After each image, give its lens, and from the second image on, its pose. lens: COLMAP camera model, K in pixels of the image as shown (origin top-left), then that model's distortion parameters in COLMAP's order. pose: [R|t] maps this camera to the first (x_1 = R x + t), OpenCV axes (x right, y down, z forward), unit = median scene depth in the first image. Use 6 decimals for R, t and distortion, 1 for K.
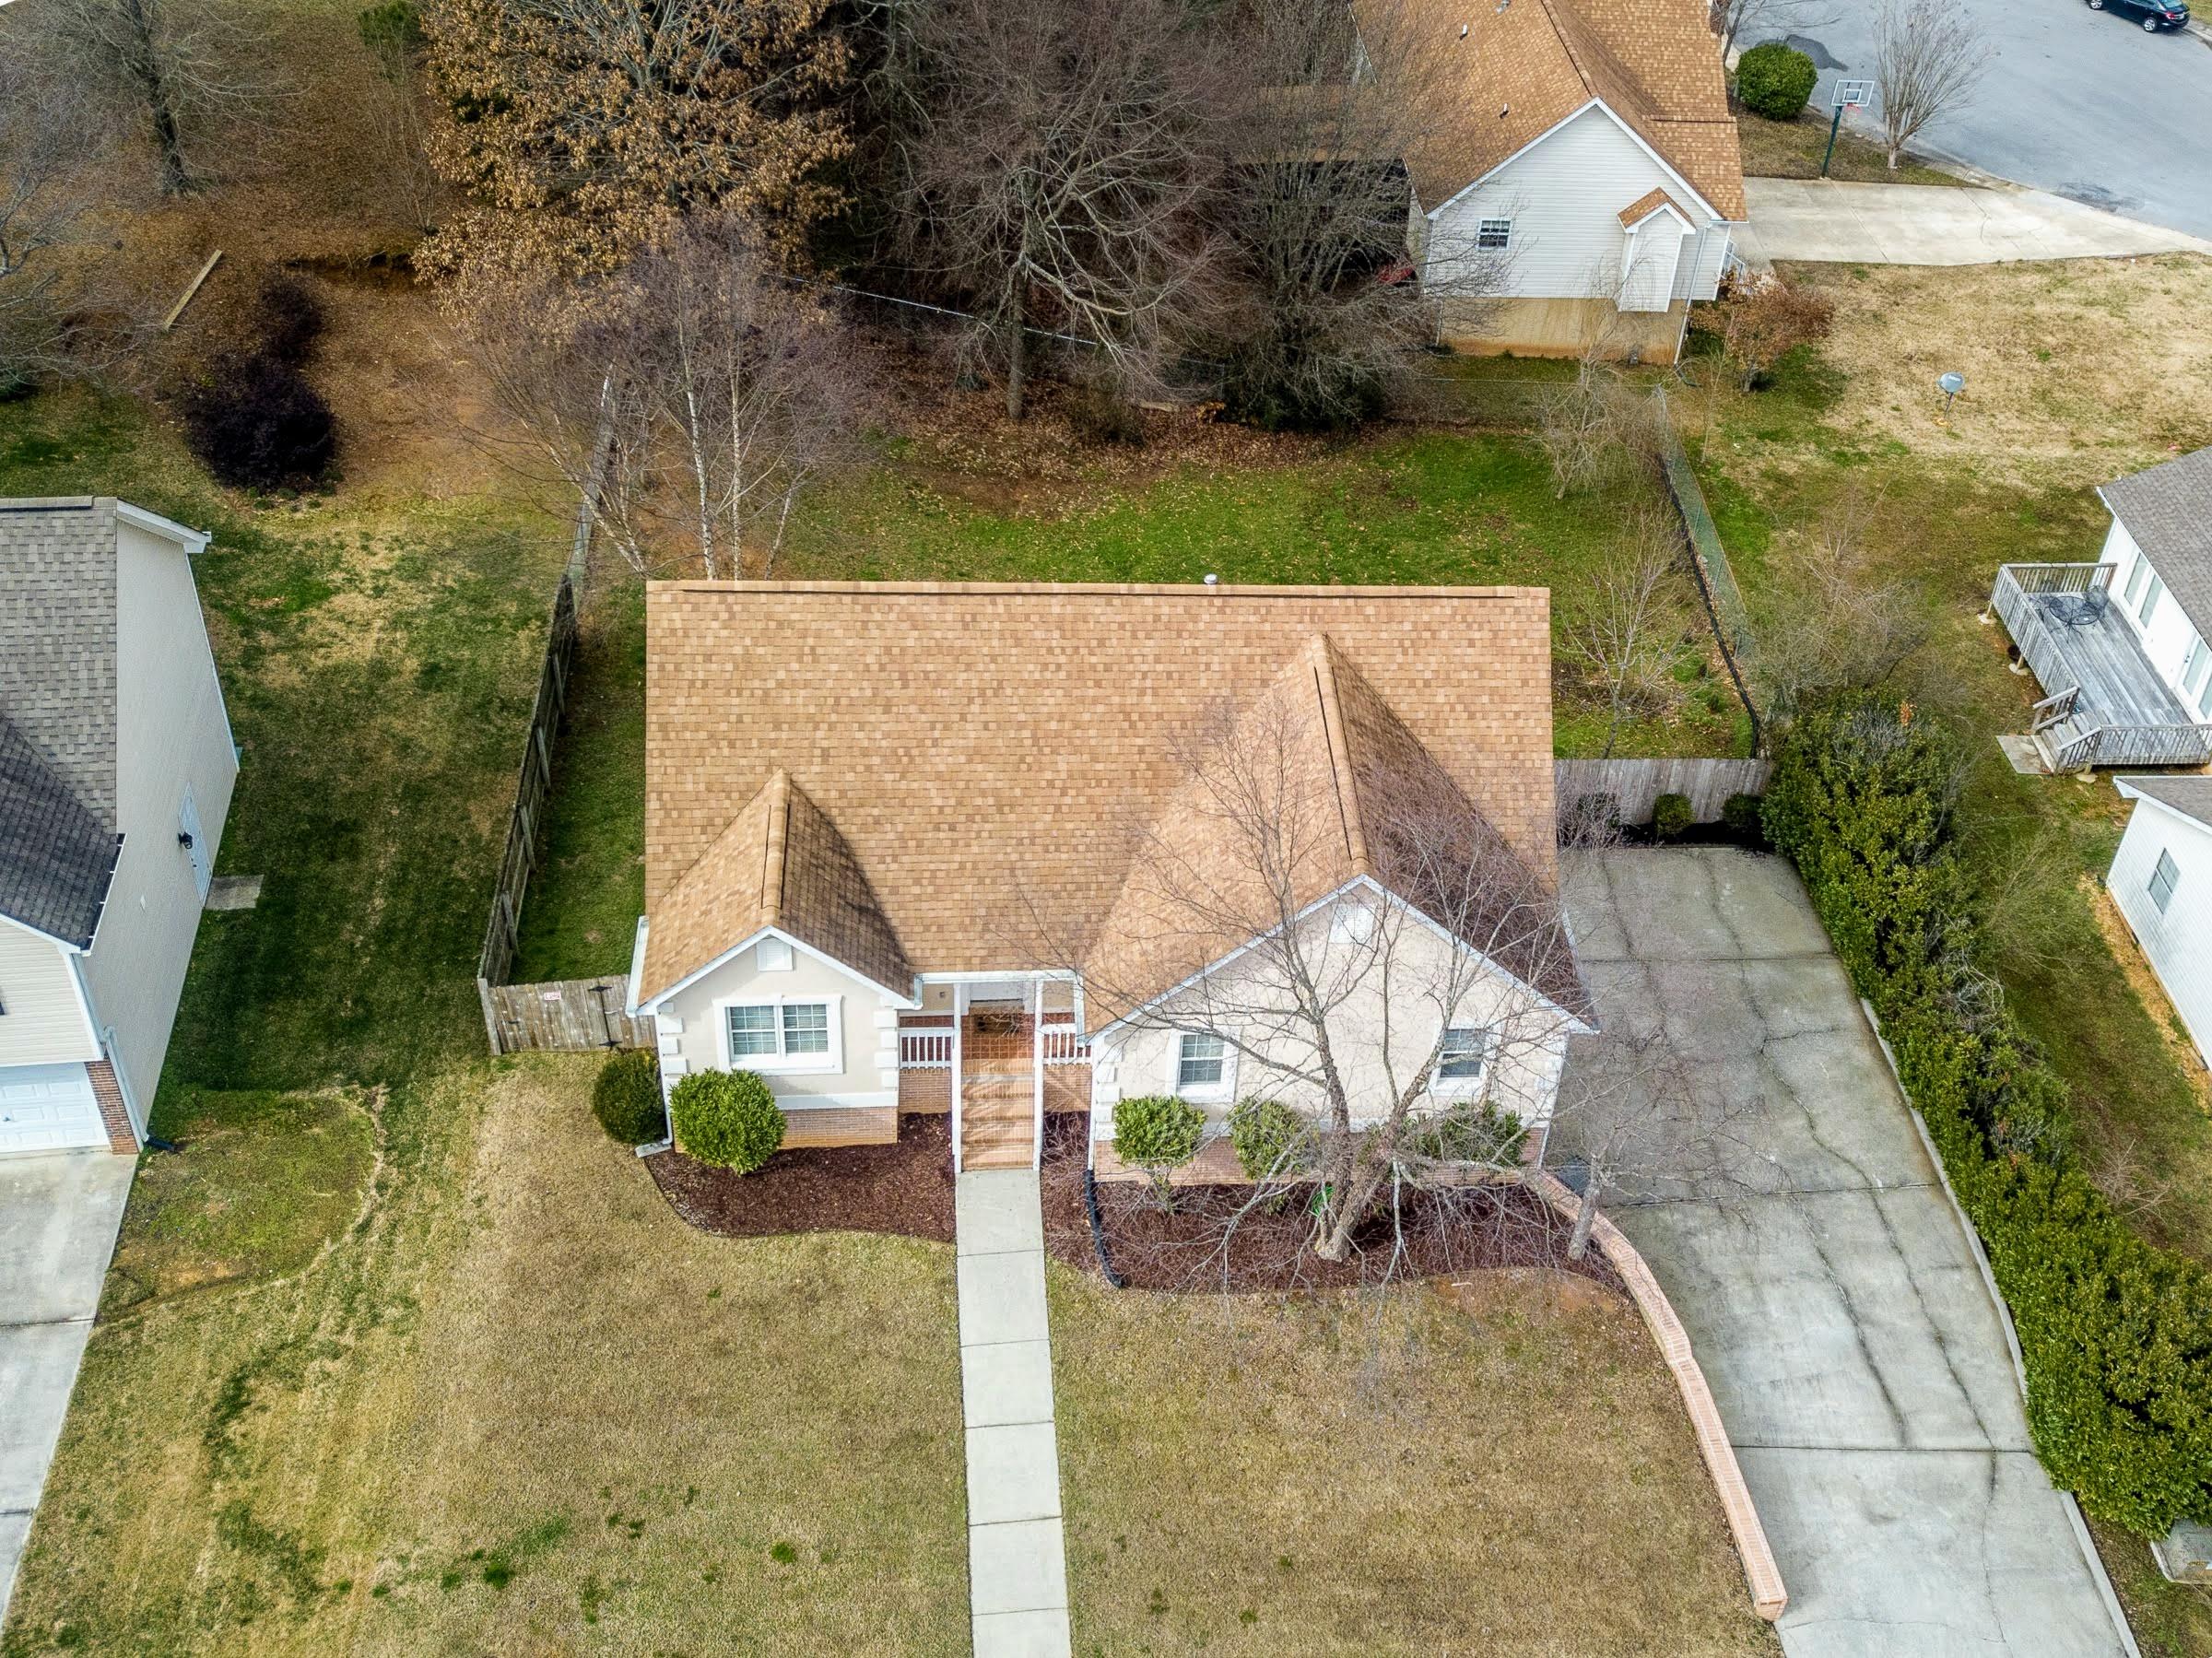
lens RADIAL K [[2193.9, 0, 1090.2], [0, 2193.9, 800.0], [0, 0, 1]] dist [0.009664, 0.000000]
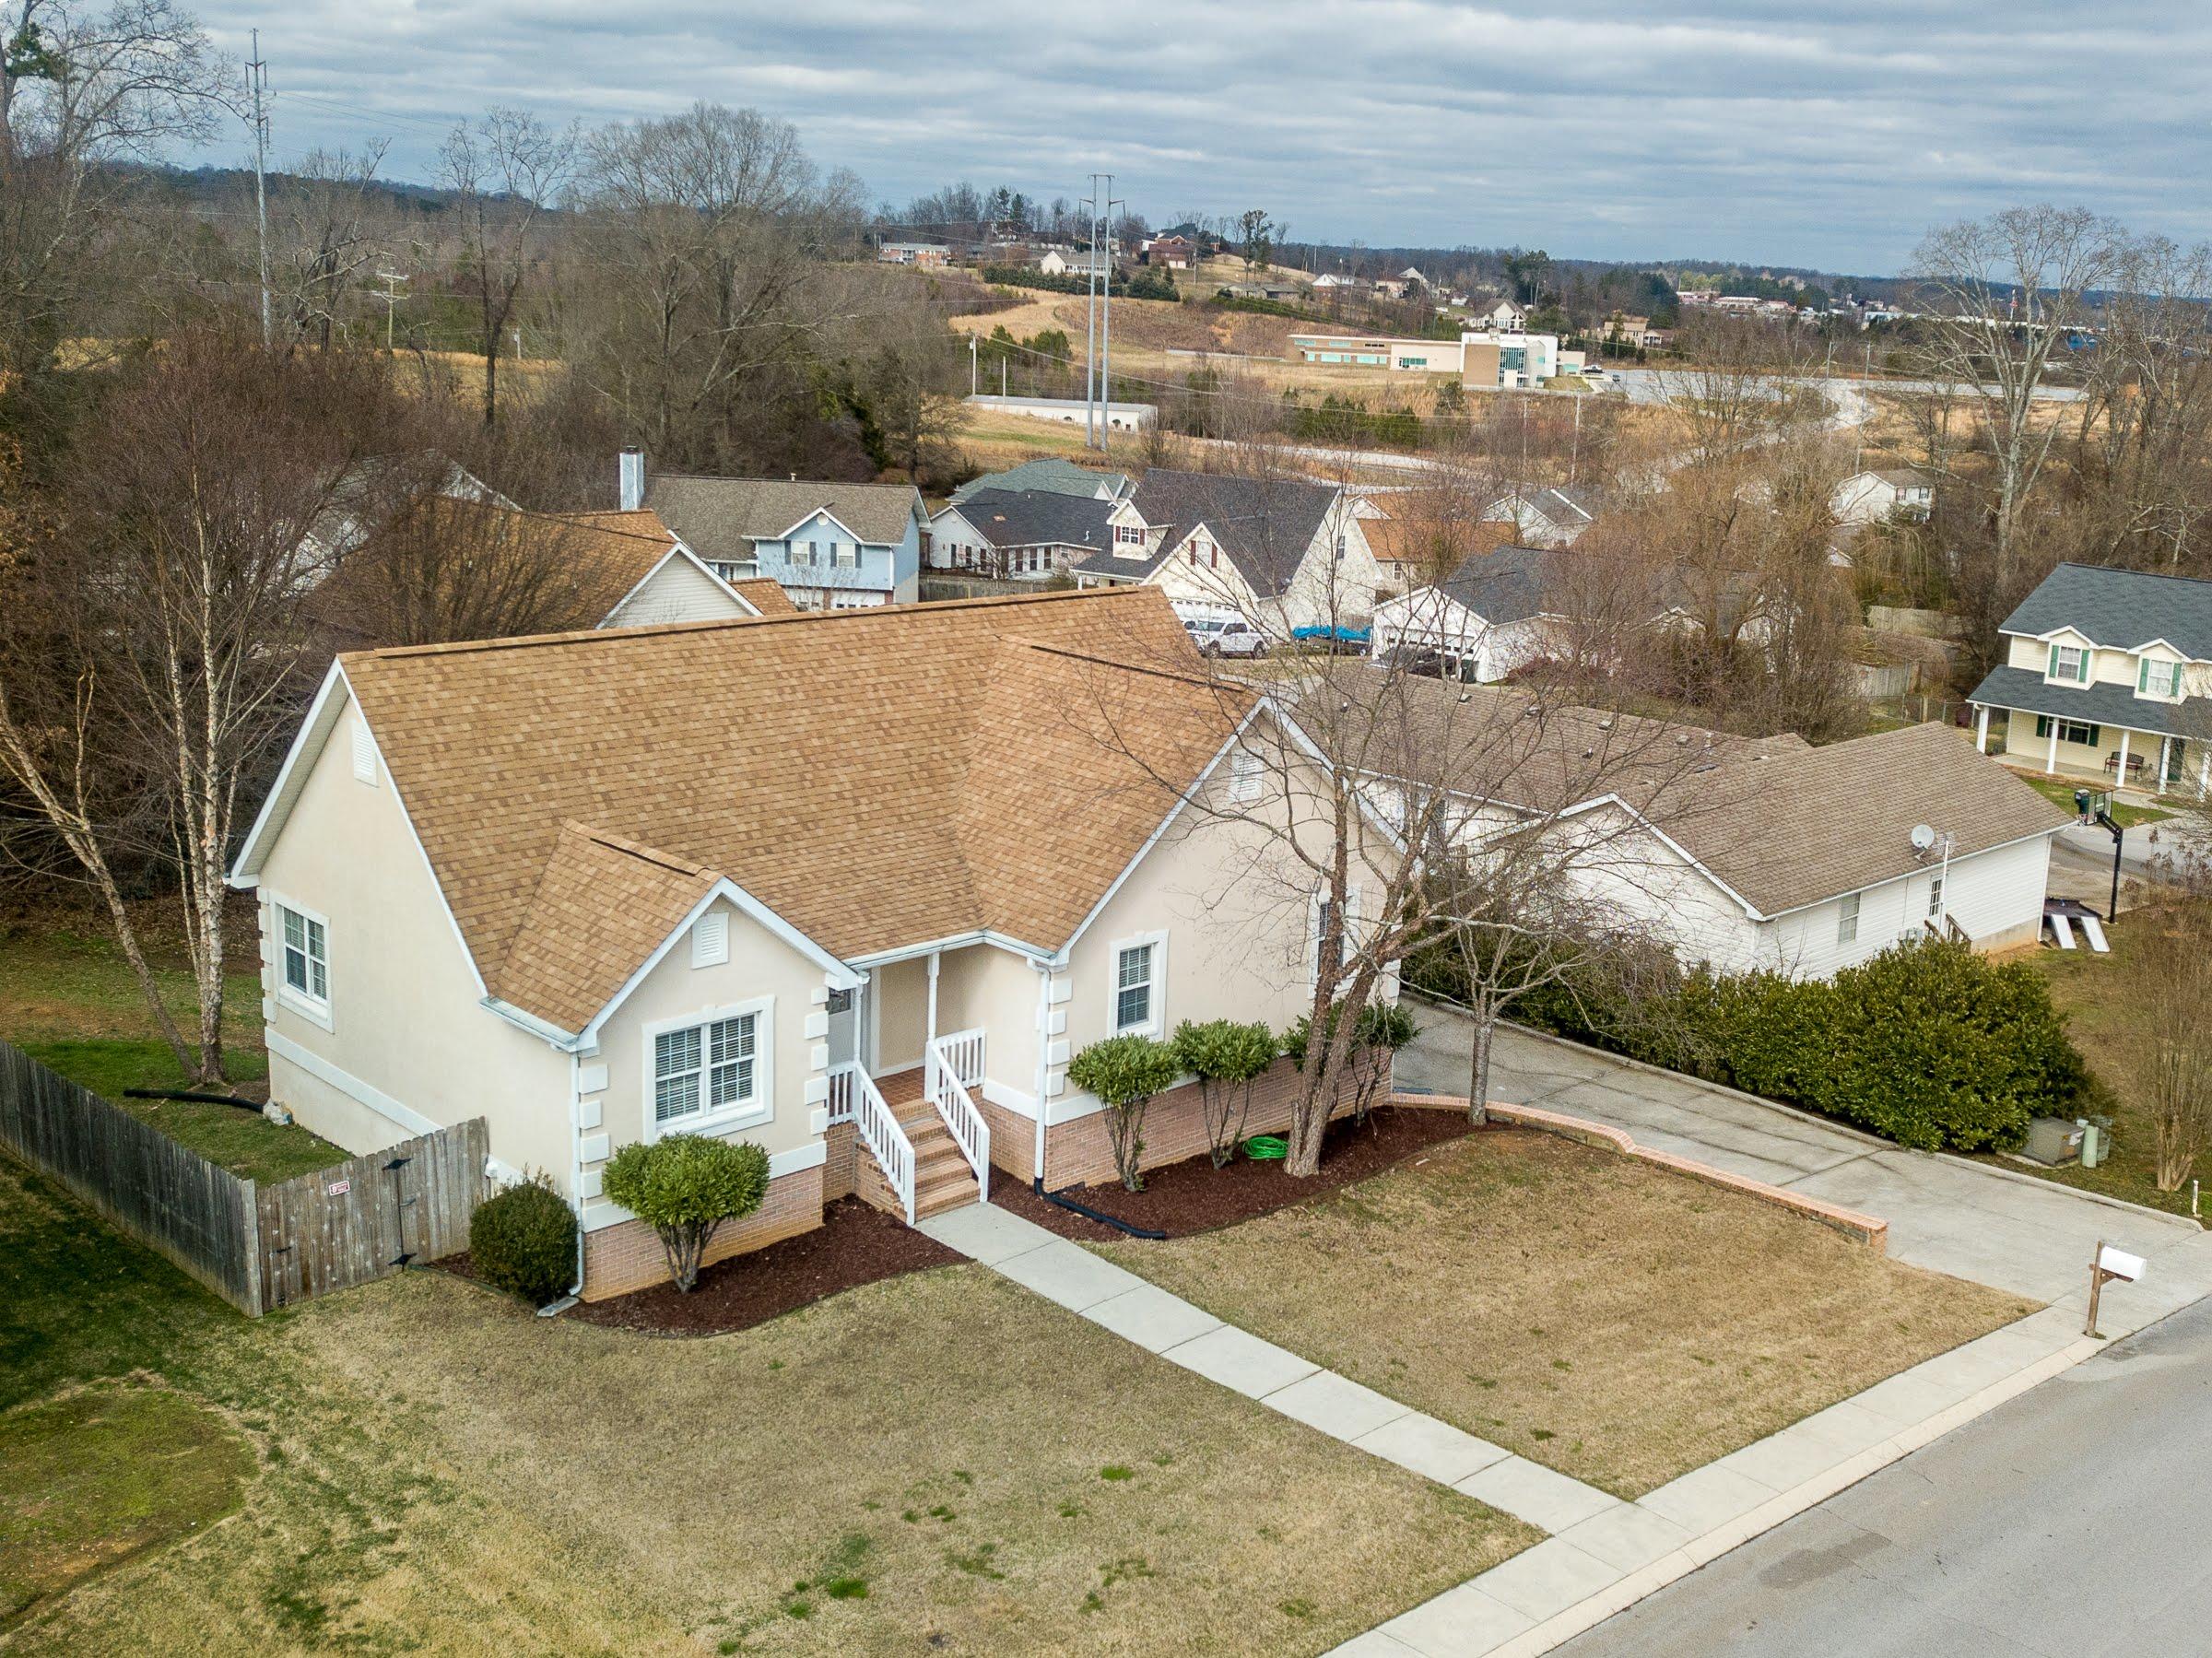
lens RADIAL K [[2359.1, 0, 1014.6], [0, 2359.1, 951.7], [0, 0, 1]] dist [0.012192, 0.000000]
pose [[0.799990, -0.184402, 0.570975, -0.526011], [0.384349, 0.888228, -0.251647, 0.321330], [-0.460752, 0.420769, 0.781448, 0.239464]]
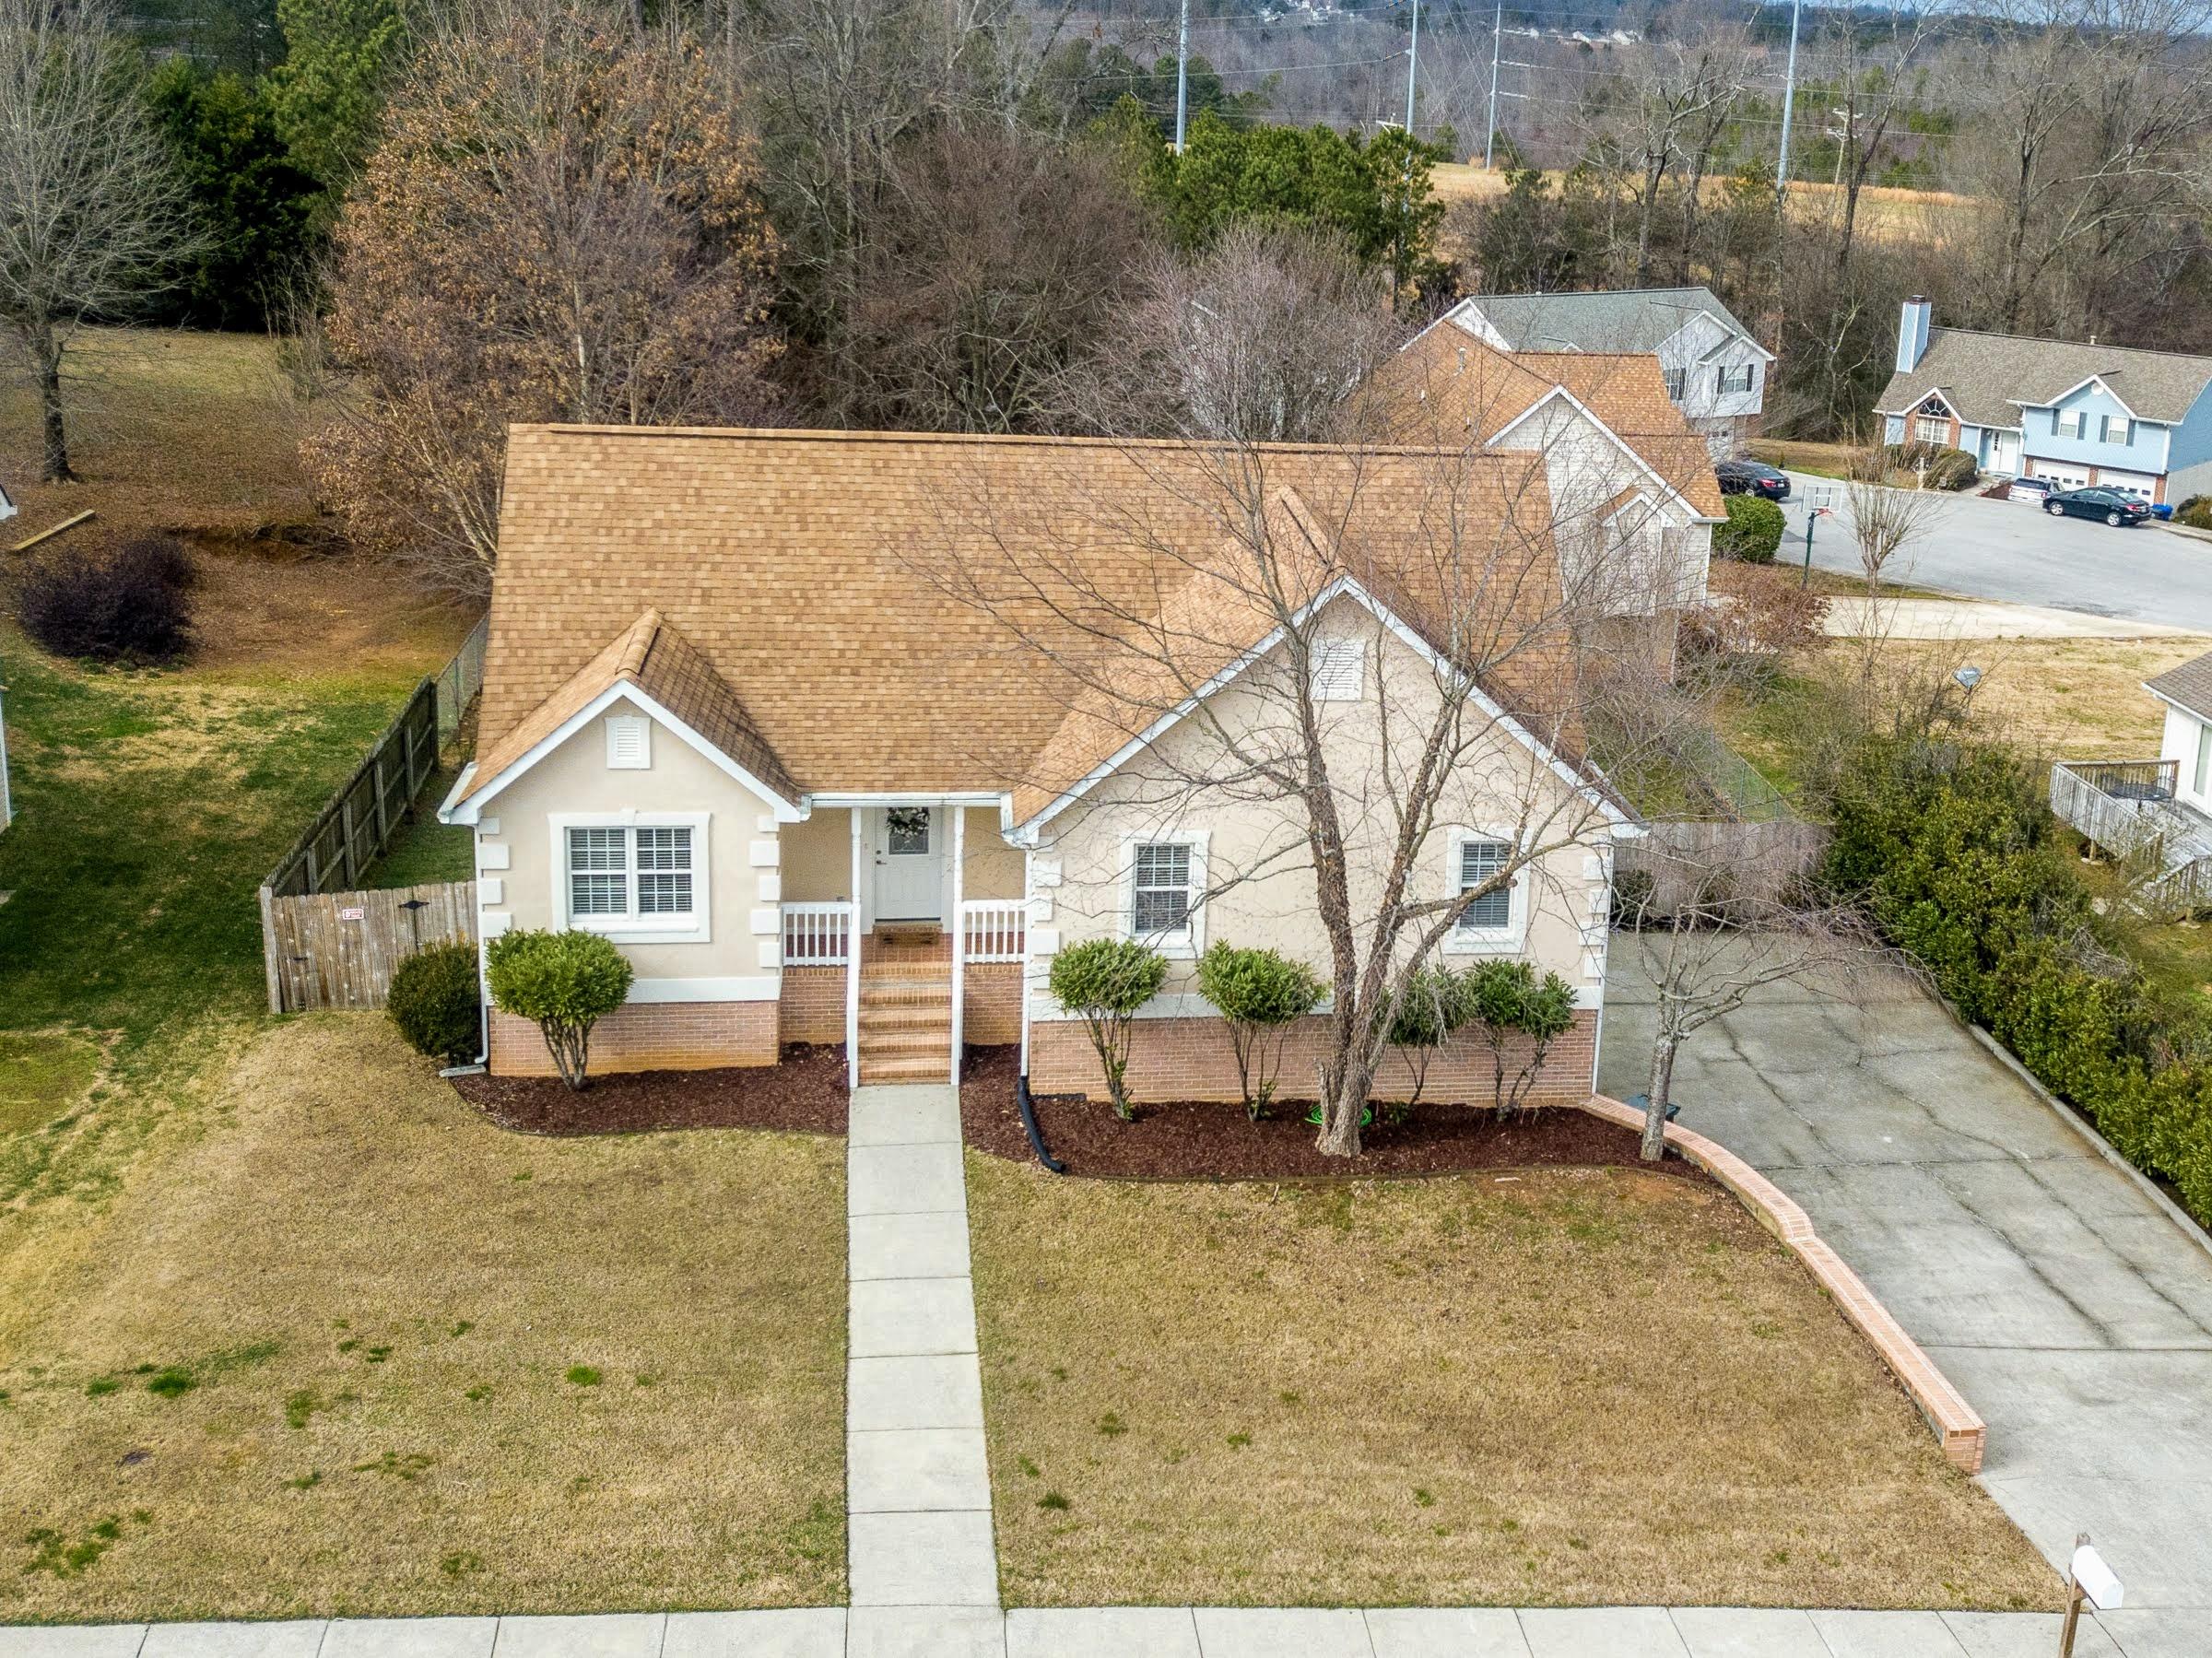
lens RADIAL K [[2359.1, 0, 1135.2], [0, 2359.1, 782.9], [0, 0, 1]] dist [0.012192, 0.000000]
pose [[0.999415, -0.010296, 0.032620, 0.013543], [0.021849, 0.925883, -0.377178, 0.391536], [-0.026319, 0.377670, 0.925566, 0.183073]]
